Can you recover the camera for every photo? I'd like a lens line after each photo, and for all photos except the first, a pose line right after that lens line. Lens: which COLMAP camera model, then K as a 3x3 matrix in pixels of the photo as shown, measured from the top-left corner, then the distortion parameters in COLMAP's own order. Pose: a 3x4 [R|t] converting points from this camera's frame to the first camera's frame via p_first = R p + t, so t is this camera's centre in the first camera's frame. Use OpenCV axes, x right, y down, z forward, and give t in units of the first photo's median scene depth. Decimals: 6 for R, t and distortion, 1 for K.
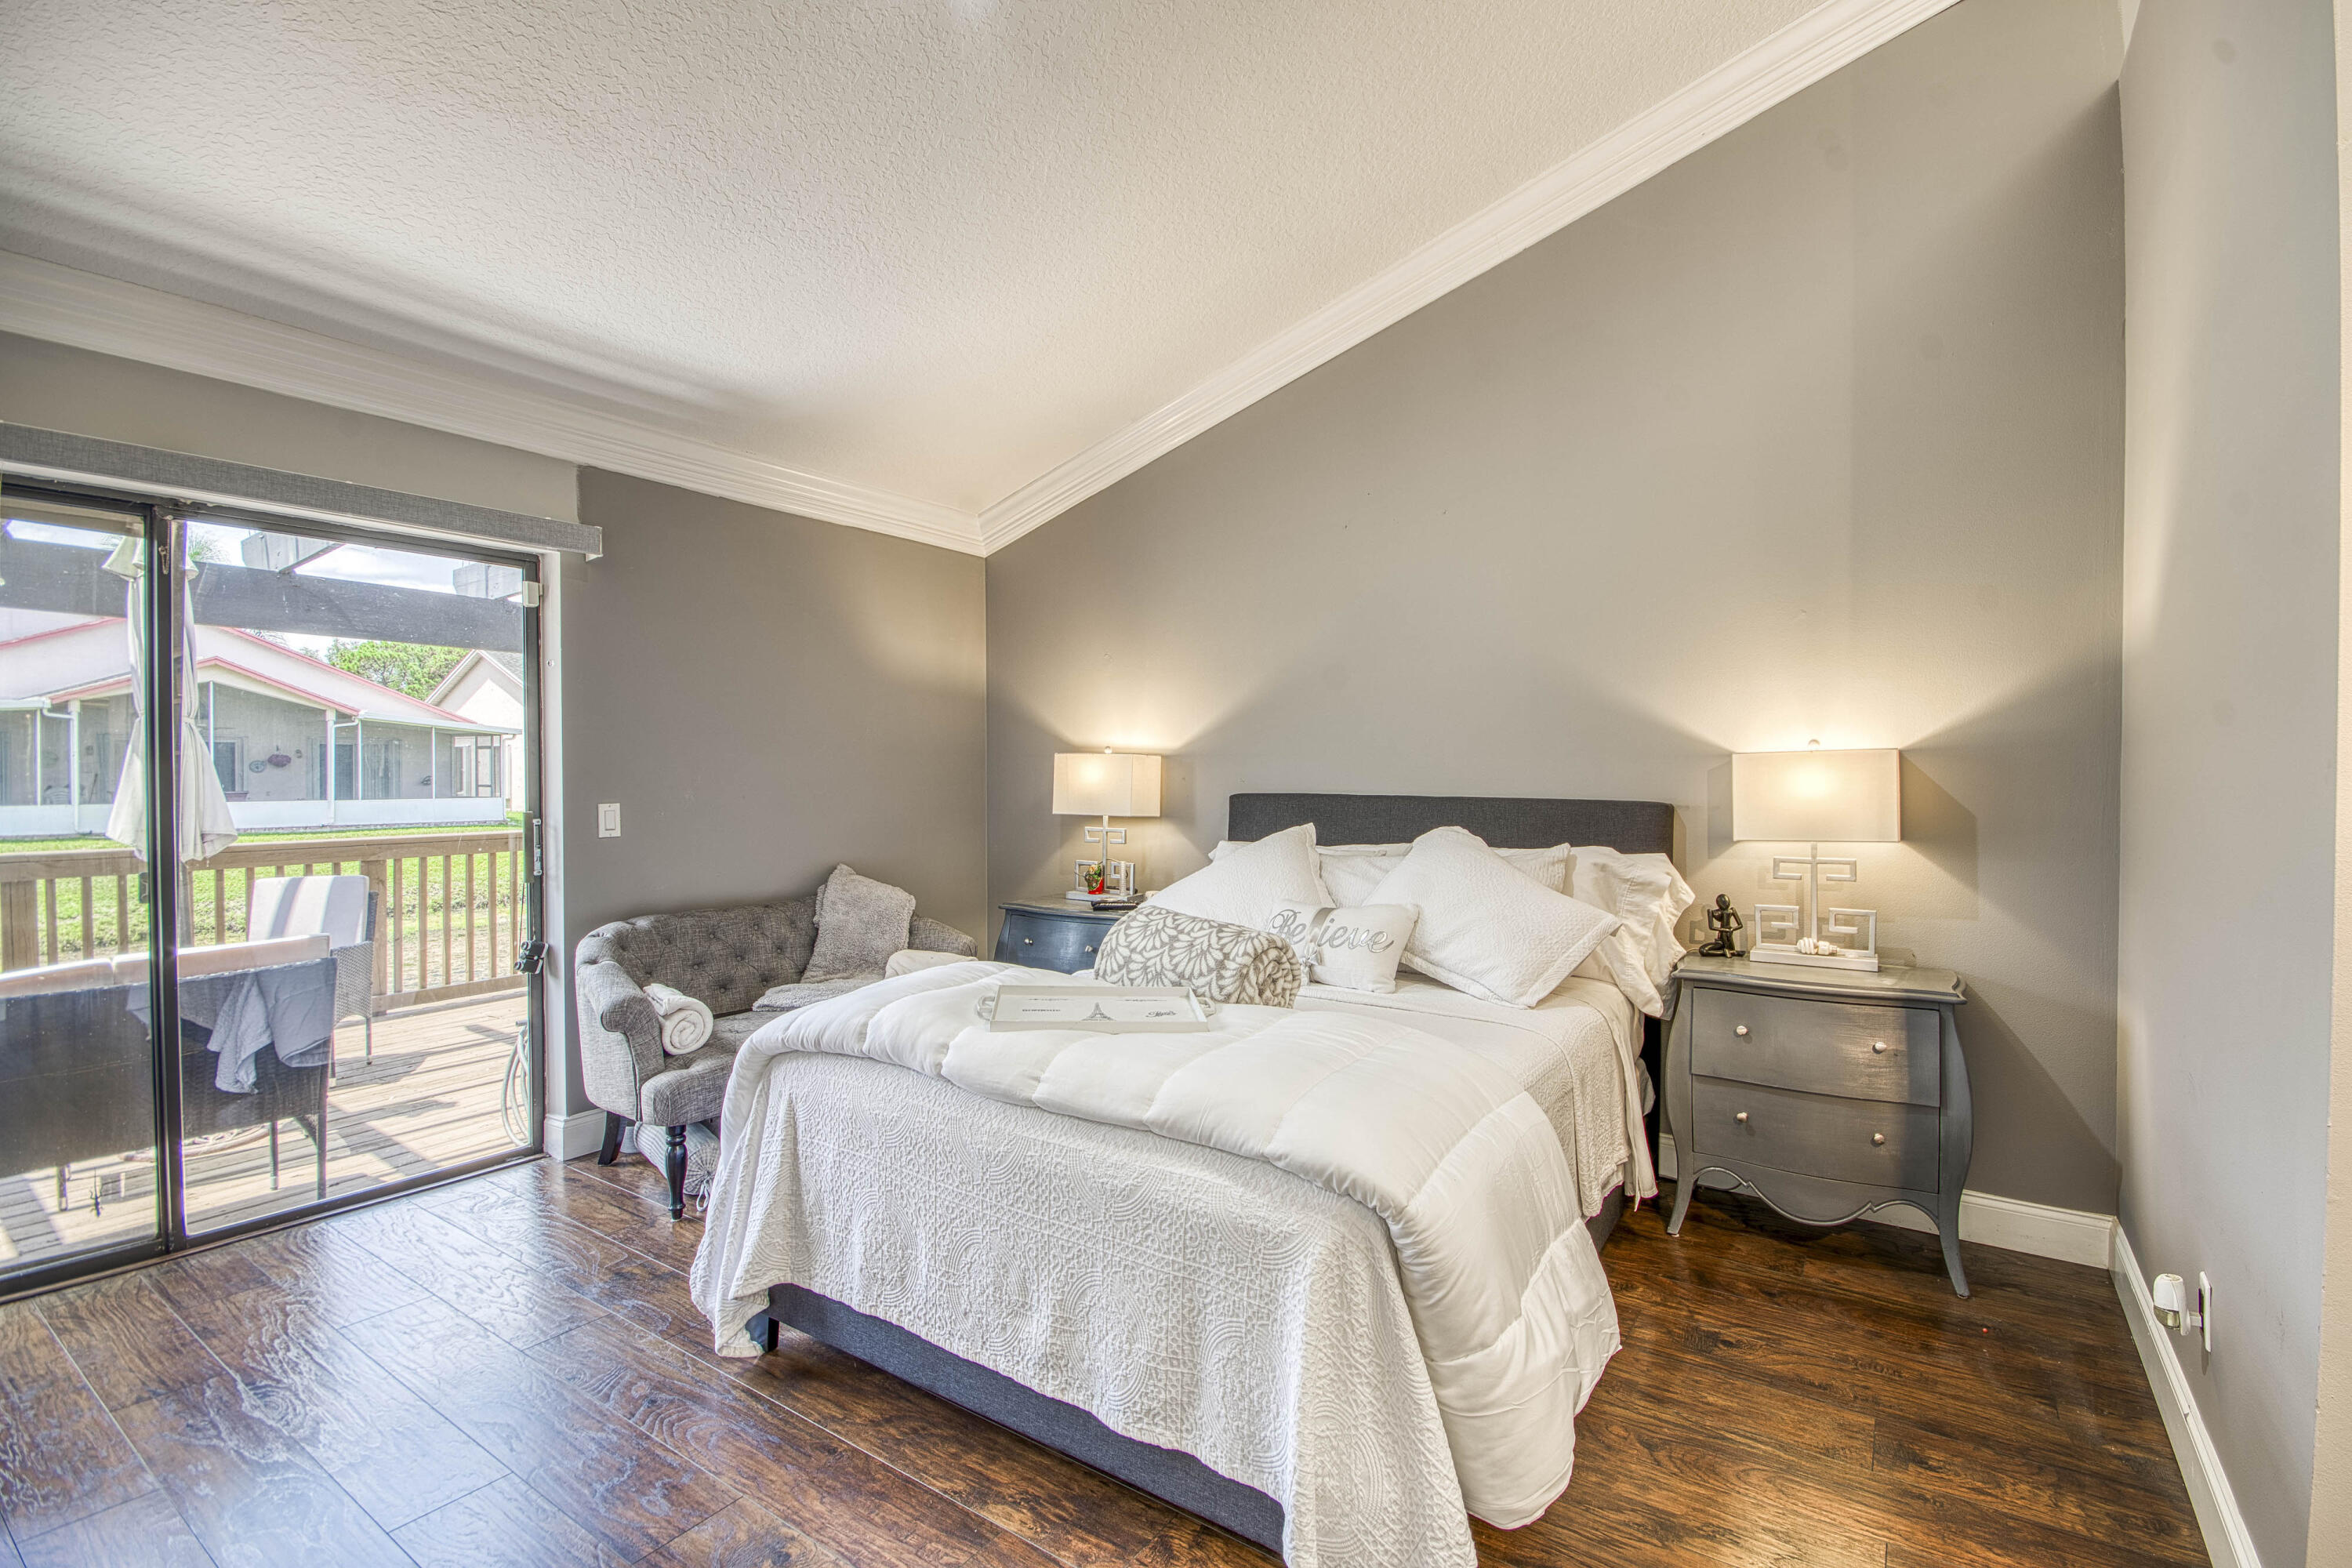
lens RADIAL K [[1043.4, 0, 1240.4], [0, 1043.4, 782.6], [0, 0, 1]] dist [-0.004893, -0.000409]
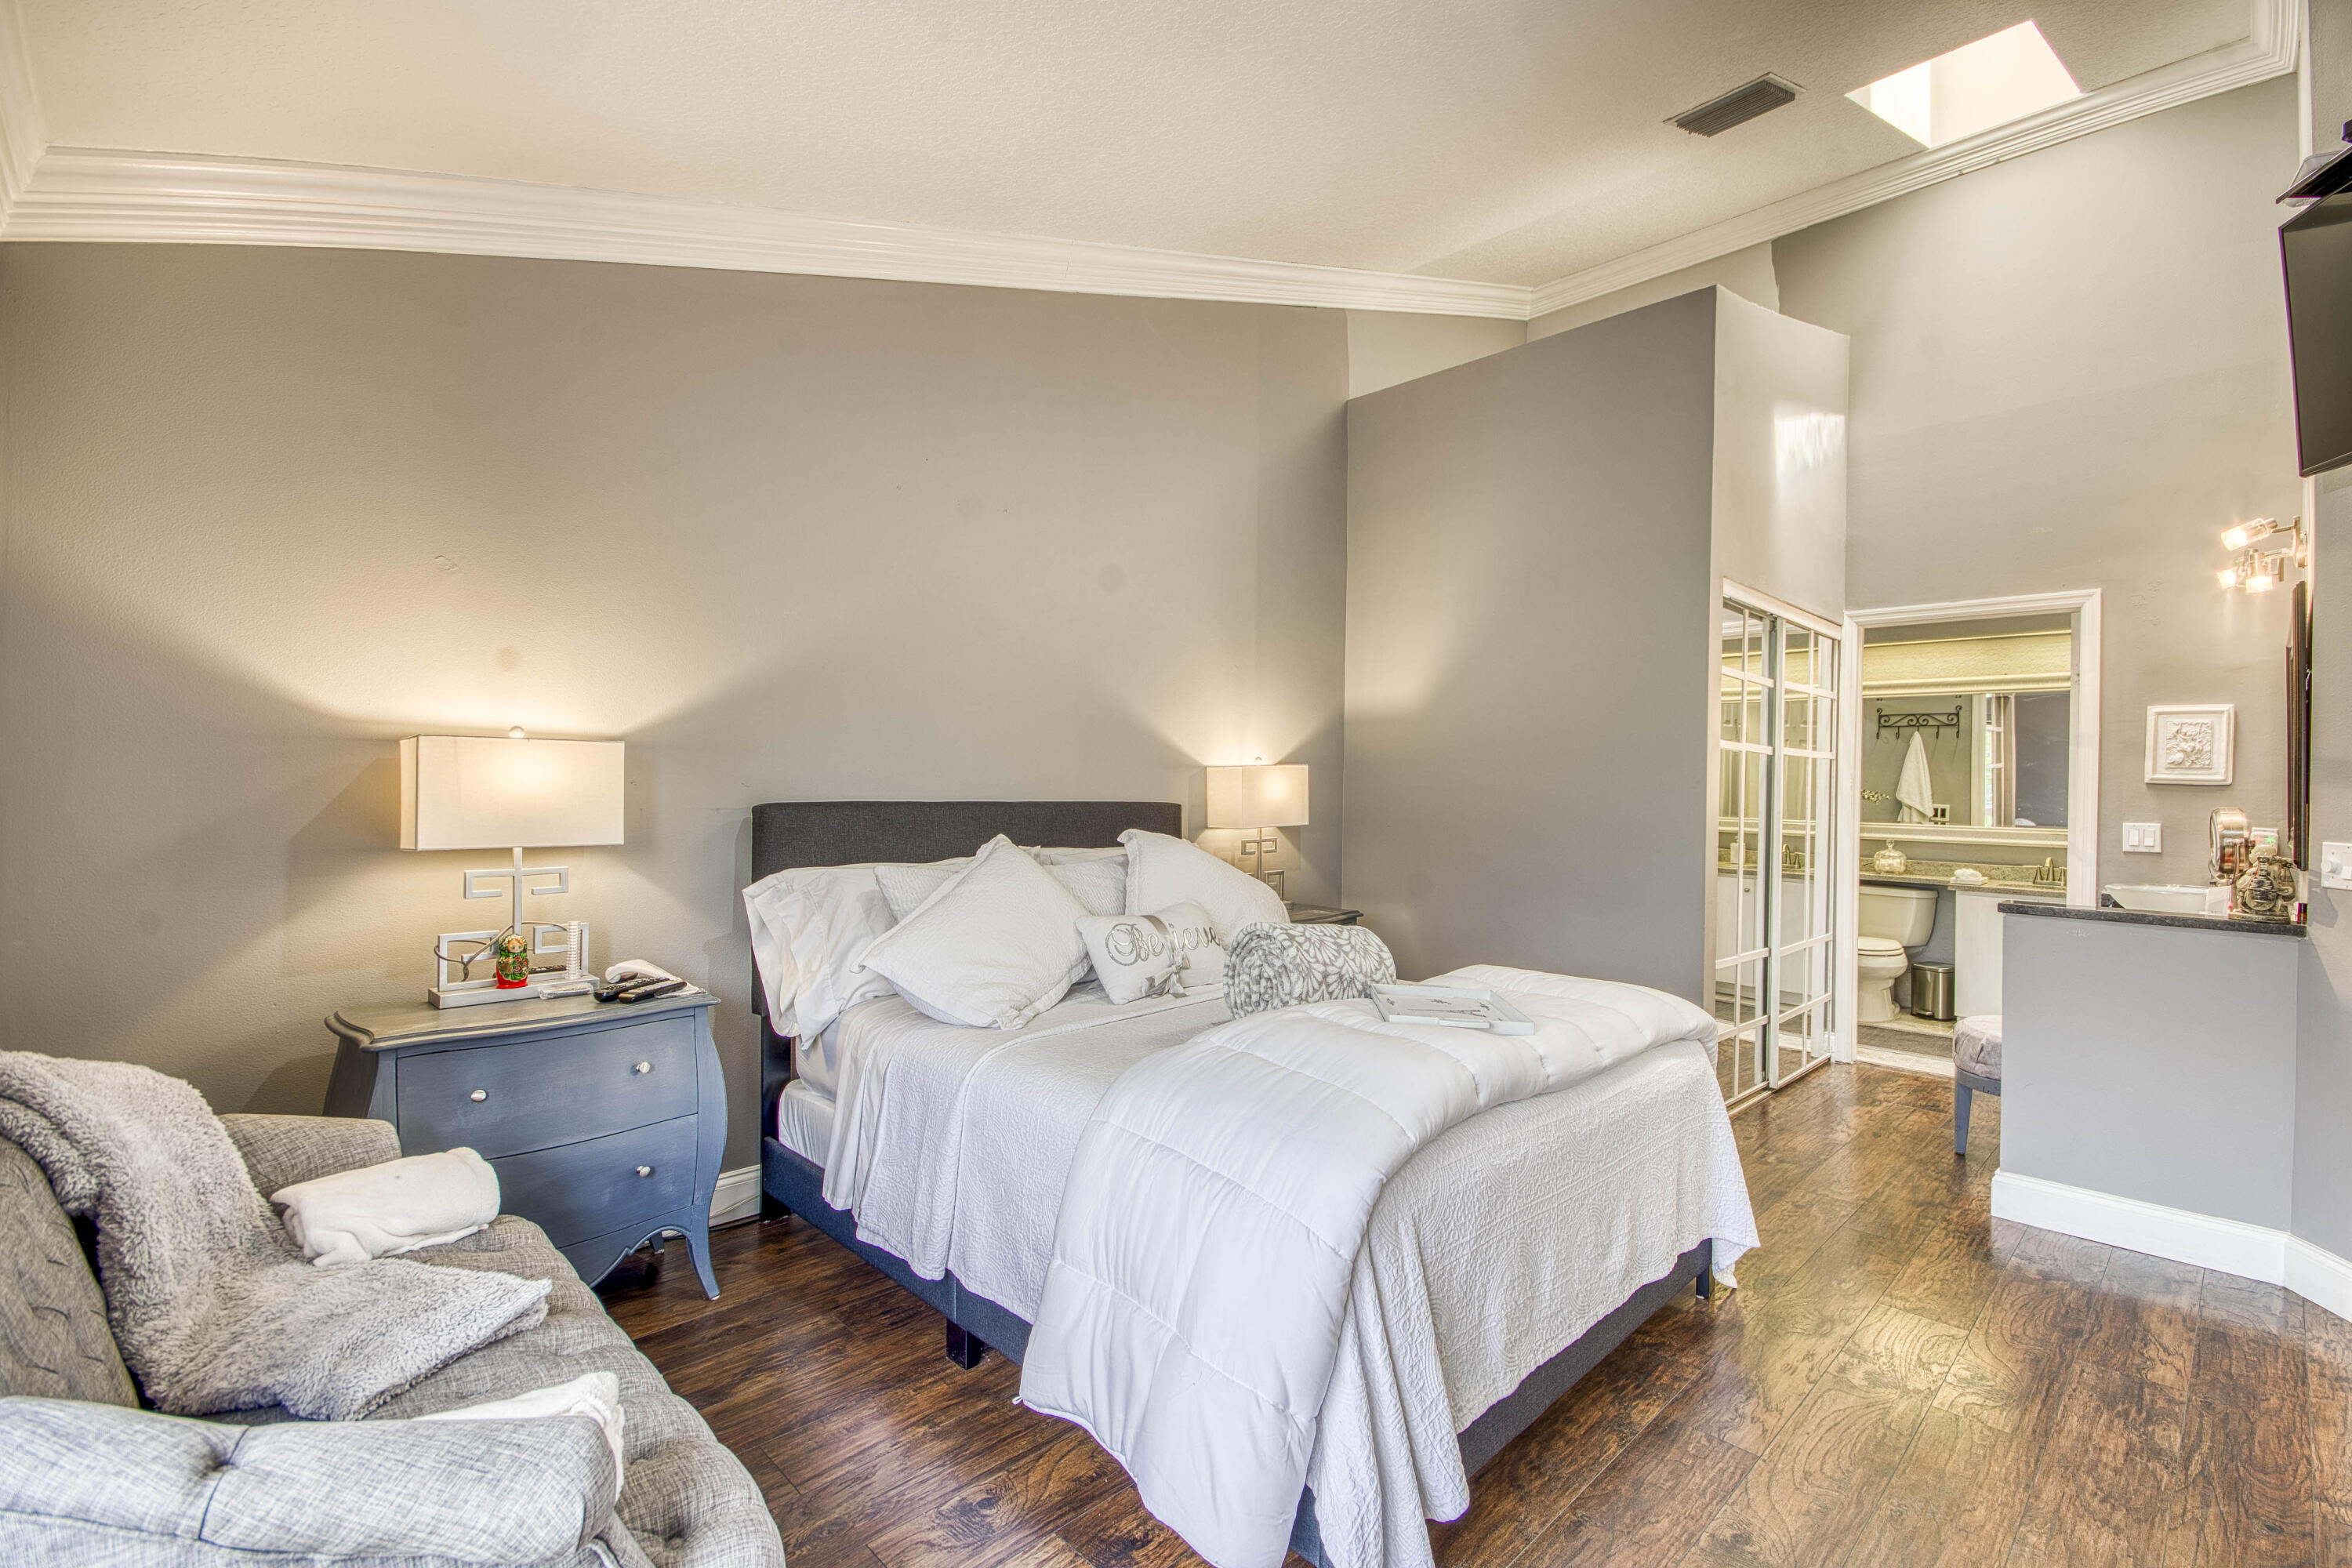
lens RADIAL K [[1043.4, 0, 1240.4], [0, 1043.4, 782.6], [0, 0, 1]] dist [-0.004893, -0.000409]
pose [[0.180103, 0.002620, 0.983644, -0.834336], [-0.004961, 0.999986, -0.001756, -0.004954], [-0.983635, -0.004563, 0.180114, 0.699529]]
